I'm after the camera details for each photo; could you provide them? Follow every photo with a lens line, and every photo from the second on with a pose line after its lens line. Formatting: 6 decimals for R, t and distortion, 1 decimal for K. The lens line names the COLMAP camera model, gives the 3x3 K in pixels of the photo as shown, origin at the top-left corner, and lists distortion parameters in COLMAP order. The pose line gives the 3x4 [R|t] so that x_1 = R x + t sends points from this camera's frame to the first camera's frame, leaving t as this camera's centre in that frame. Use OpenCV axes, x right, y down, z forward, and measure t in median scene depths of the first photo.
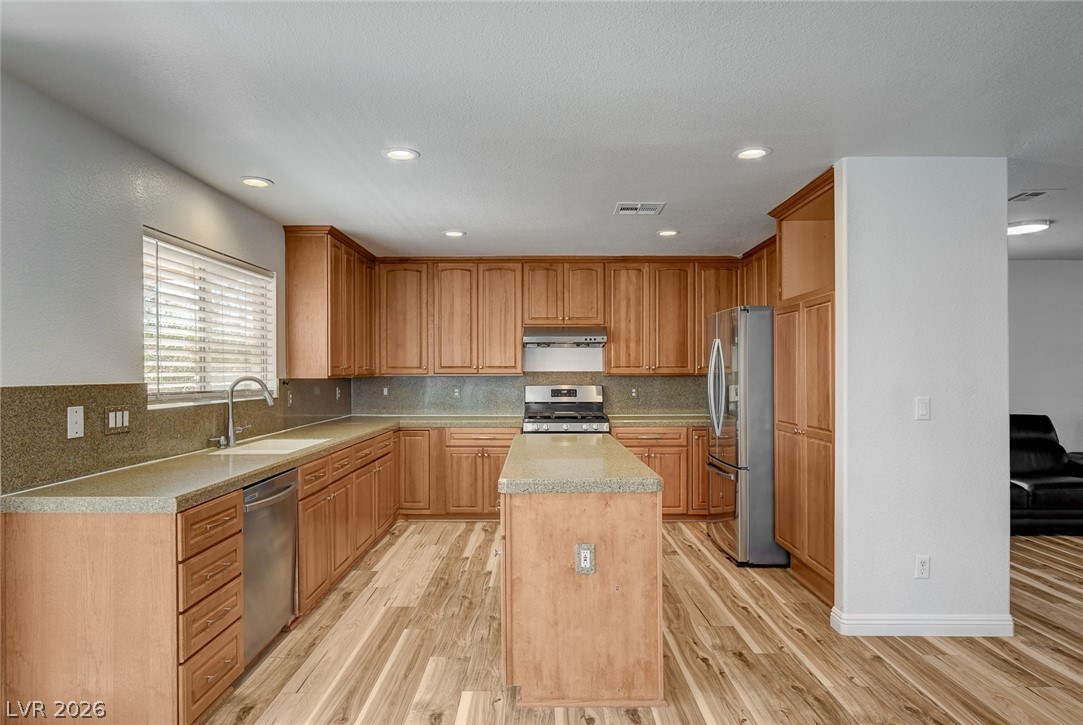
lens RADIAL K [[618.0, 0, 541.5], [0, 618.0, 362.5], [0, 0, 1]] dist [-0.068042, 0.000018]
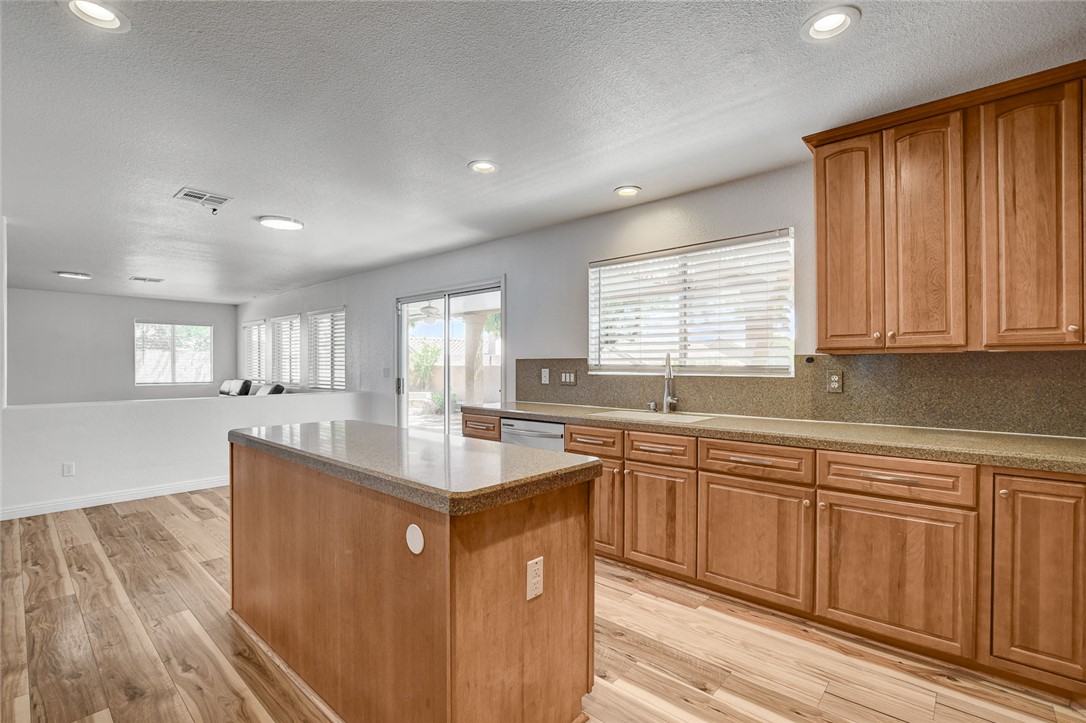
lens RADIAL K [[485.1, 0, 543.0], [0, 485.1, 361.5], [0, 0, 1]] dist [-0.023542, 0.001385]
pose [[-0.664205, 0.001242, -0.747550, 0.435968], [0.016136, 0.999789, -0.012676, 0.059755], [0.747376, -0.020482, -0.664085, 1.830254]]
